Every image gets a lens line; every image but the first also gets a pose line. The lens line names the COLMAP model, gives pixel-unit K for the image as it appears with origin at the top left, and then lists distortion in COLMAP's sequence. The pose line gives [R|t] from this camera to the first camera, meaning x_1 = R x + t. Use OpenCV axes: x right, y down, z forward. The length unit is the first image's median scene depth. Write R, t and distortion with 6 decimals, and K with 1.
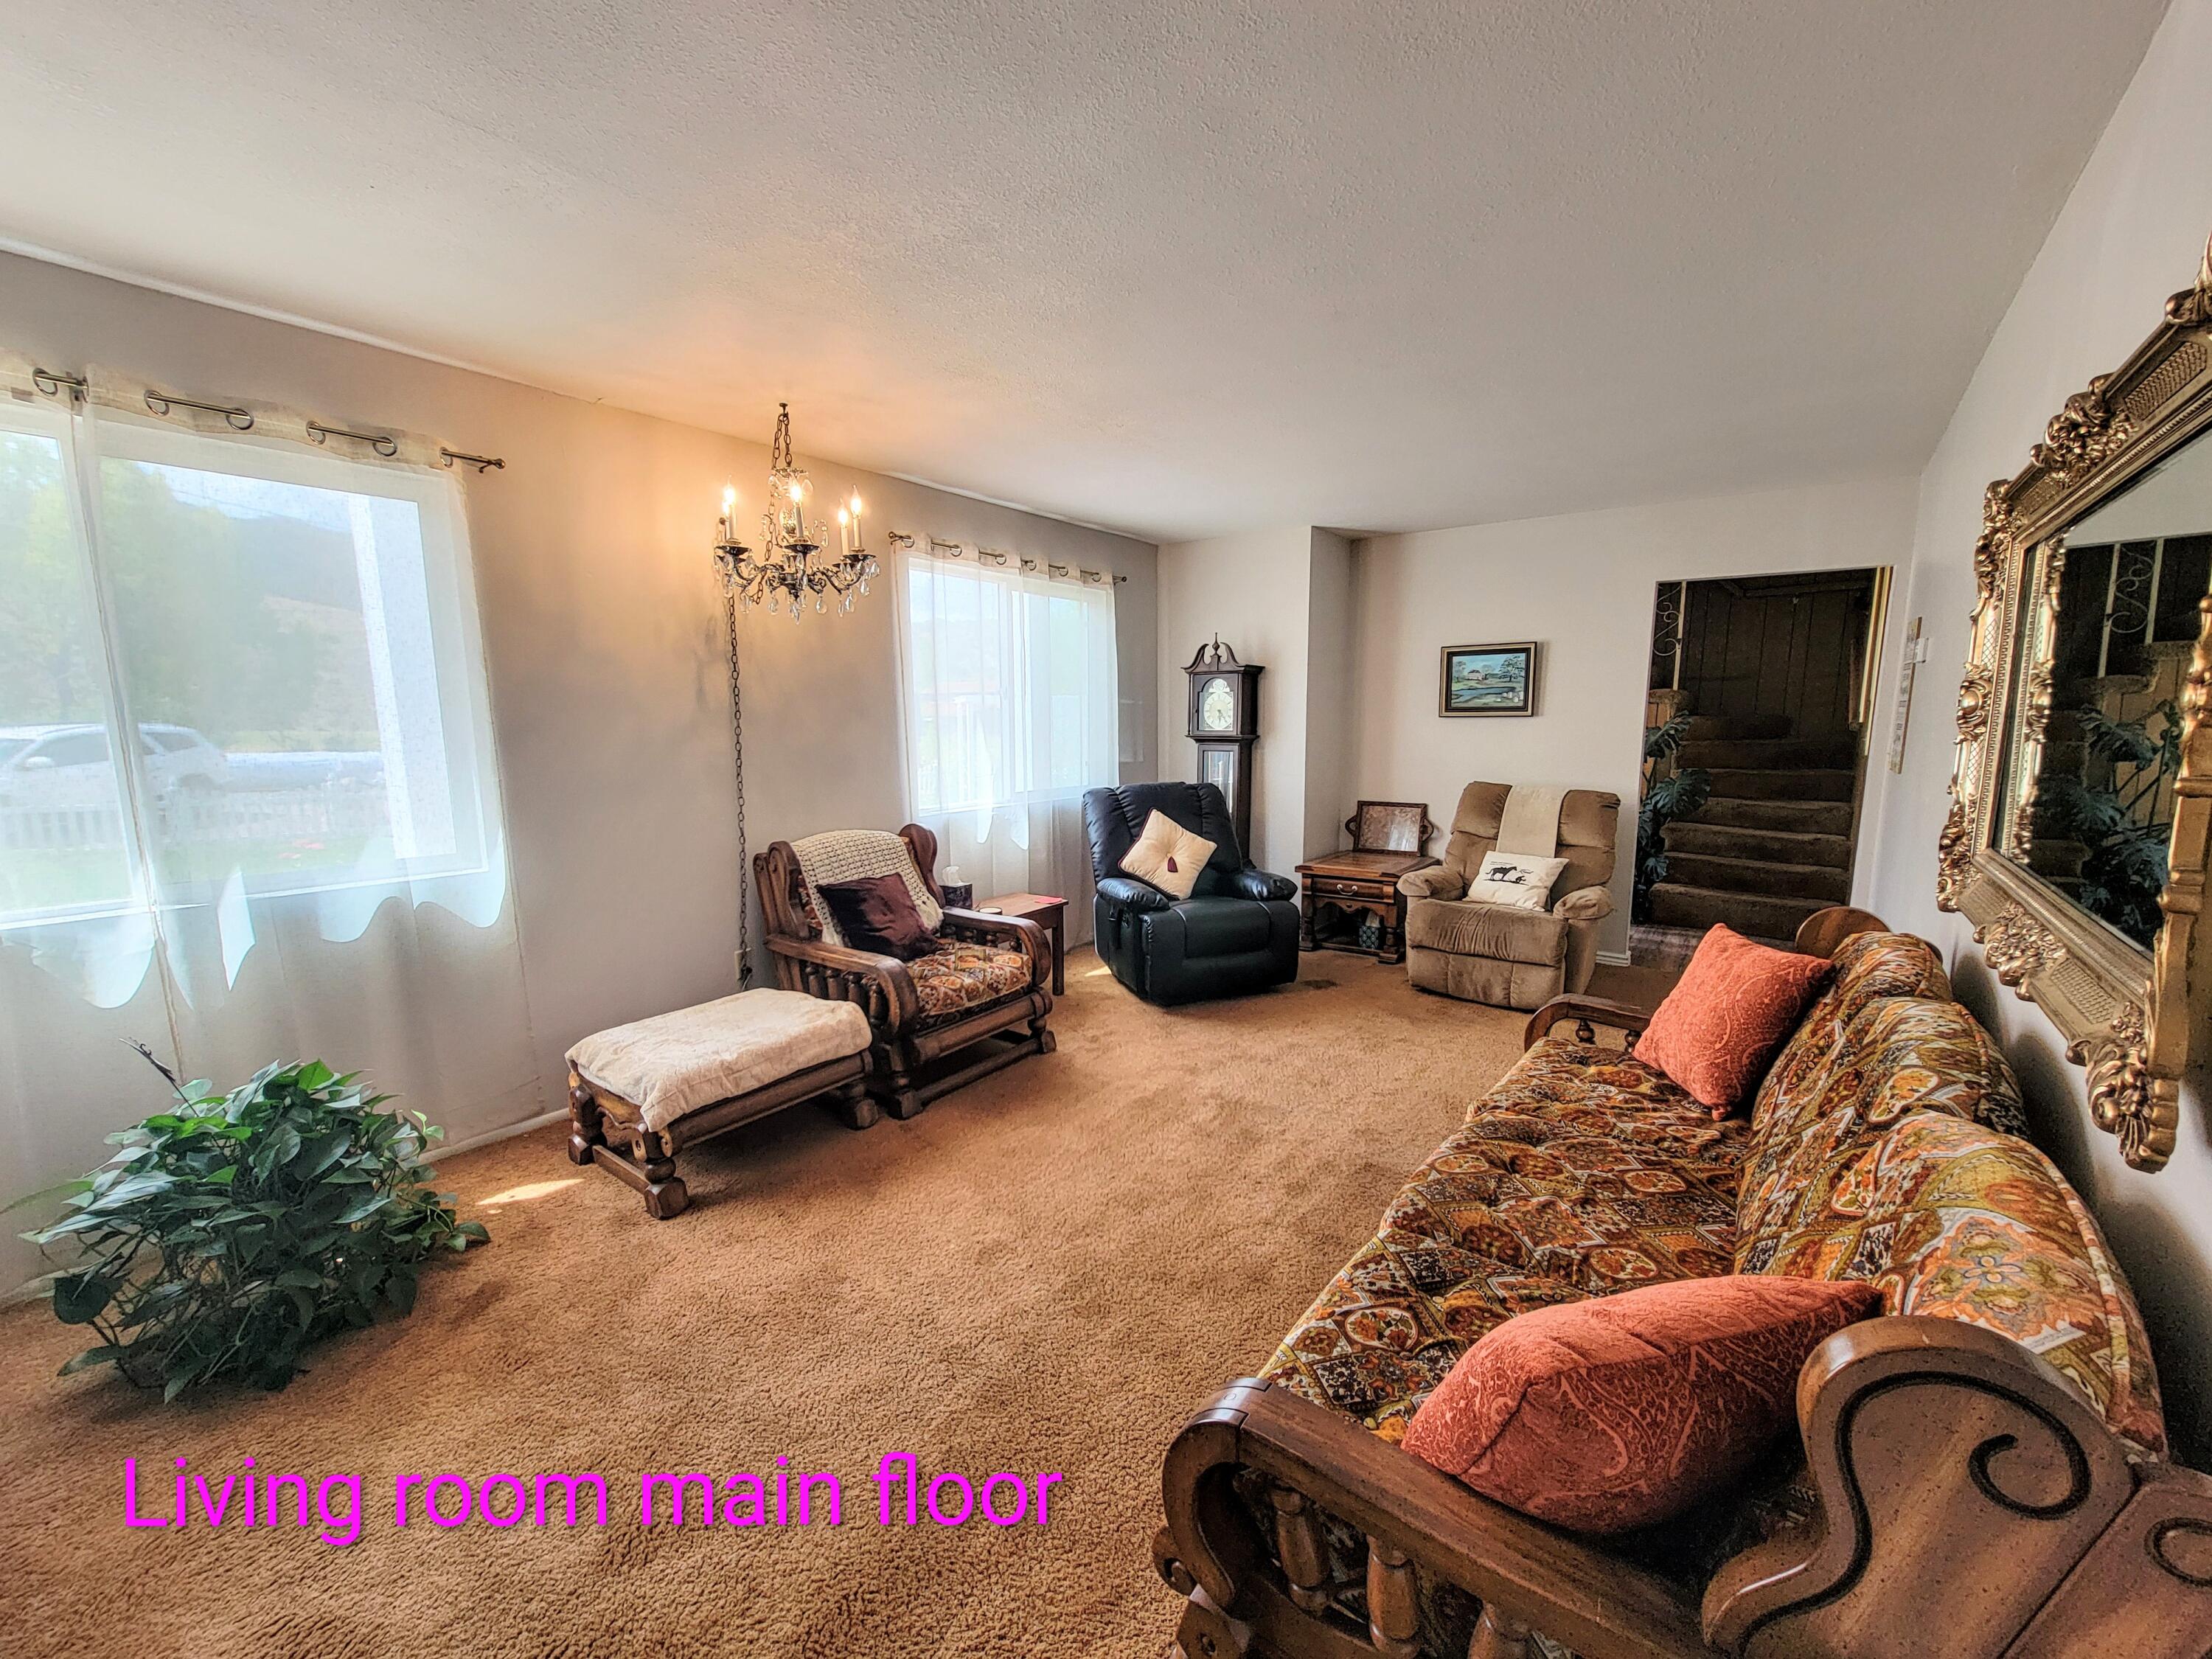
lens RADIAL K [[902.4, 0, 1103.4], [0, 902.4, 841.5], [0, 0, 1]] dist [-0.001378, 0.000094]
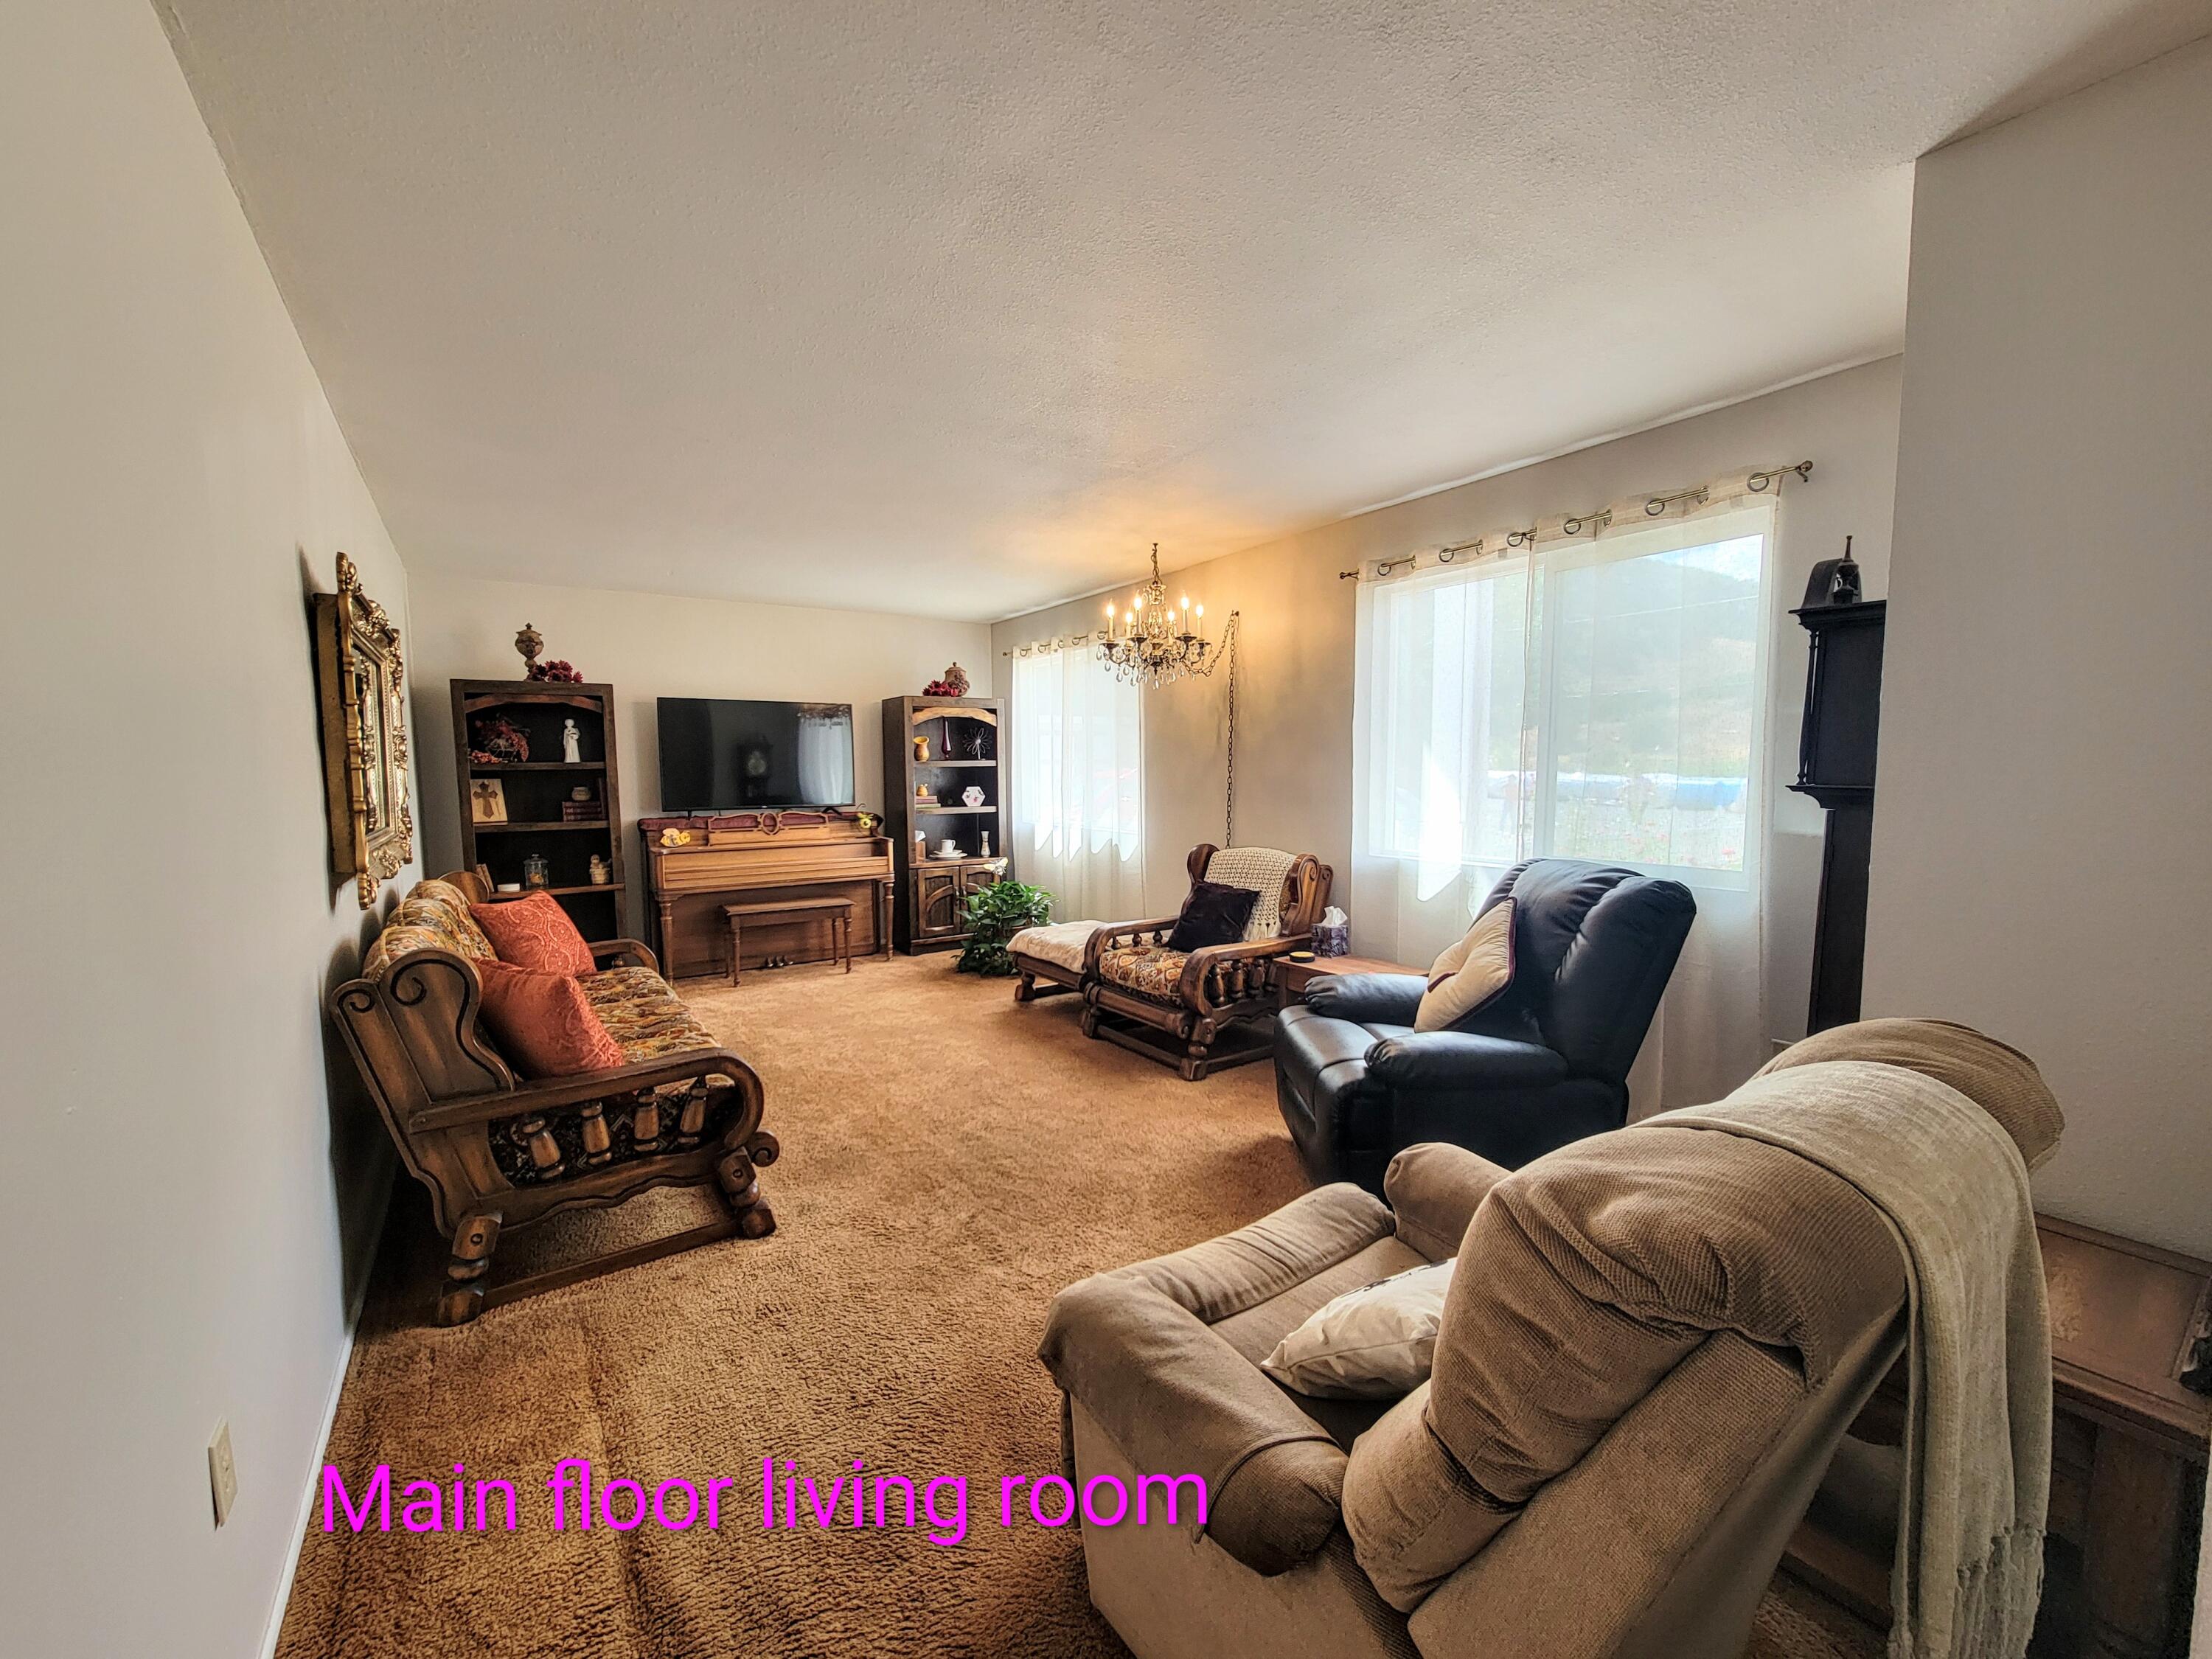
lens RADIAL K [[902.1, 0, 1106.0], [0, 902.1, 829.5], [0, 0, 1]] dist [0.007947, -0.000100]
pose [[-0.308949, 0.094955, -0.946327, 0.587745], [-0.113395, 0.984229, 0.135779, -0.113243], [0.944295, 0.149257, -0.293309, 0.752256]]
